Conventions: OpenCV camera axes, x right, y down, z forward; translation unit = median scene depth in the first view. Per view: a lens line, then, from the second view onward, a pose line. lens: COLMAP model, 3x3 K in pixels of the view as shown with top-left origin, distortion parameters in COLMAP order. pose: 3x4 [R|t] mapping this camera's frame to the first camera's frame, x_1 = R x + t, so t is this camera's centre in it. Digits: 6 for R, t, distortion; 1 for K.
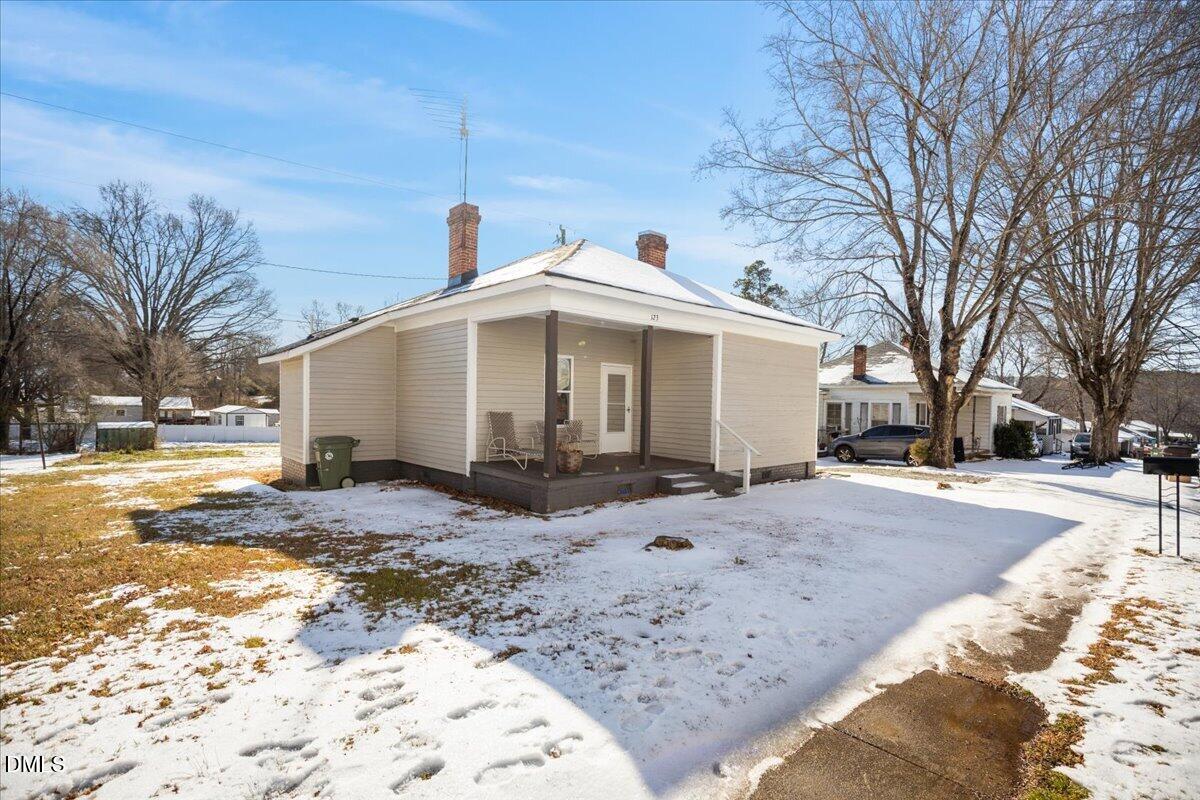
lens RADIAL K [[554.8, 0, 601.8], [0, 554.8, 396.5], [0, 0, 1]] dist [-0.016442, -0.000015]
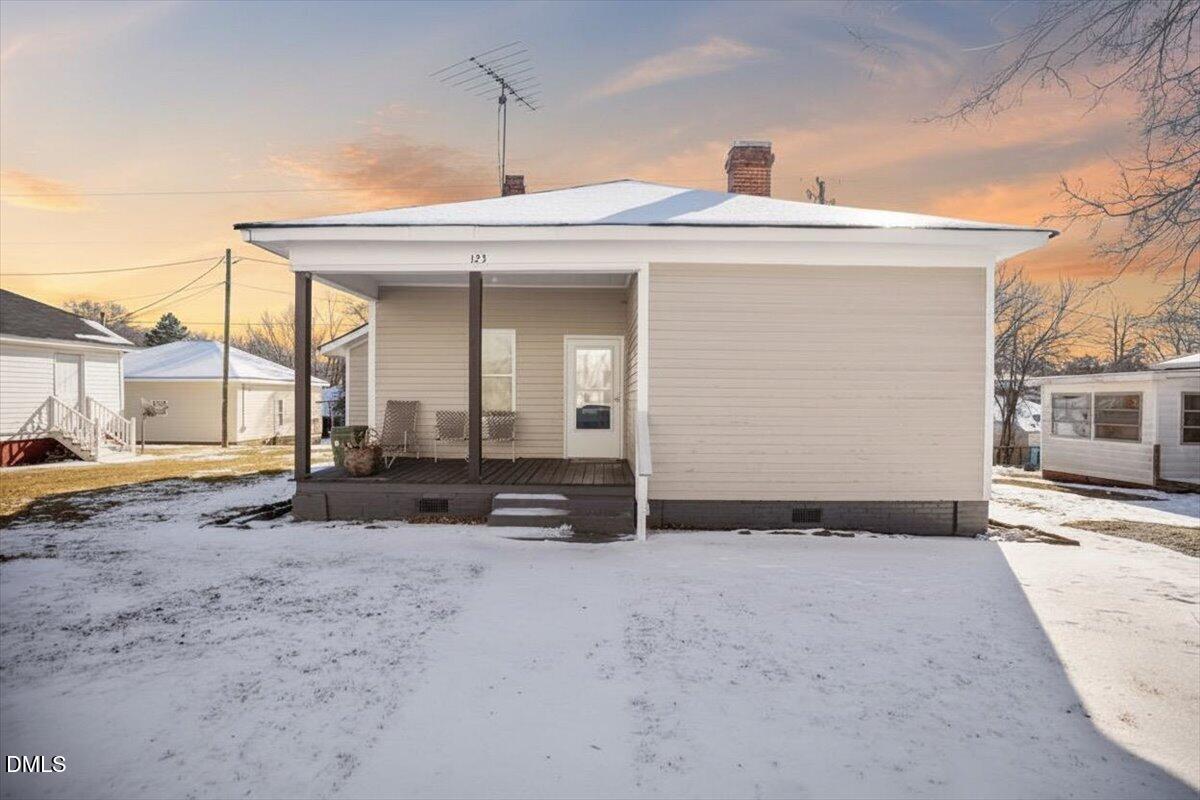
lens RADIAL K [[554.8, 0, 601.8], [0, 554.8, 396.5], [0, 0, 1]] dist [-0.016442, -0.000015]
pose [[0.734006, -0.013976, -0.679000, 0.581235], [0.012630, 0.999896, -0.006928, 0.029085], [0.679026, -0.003490, 0.734106, 0.528379]]
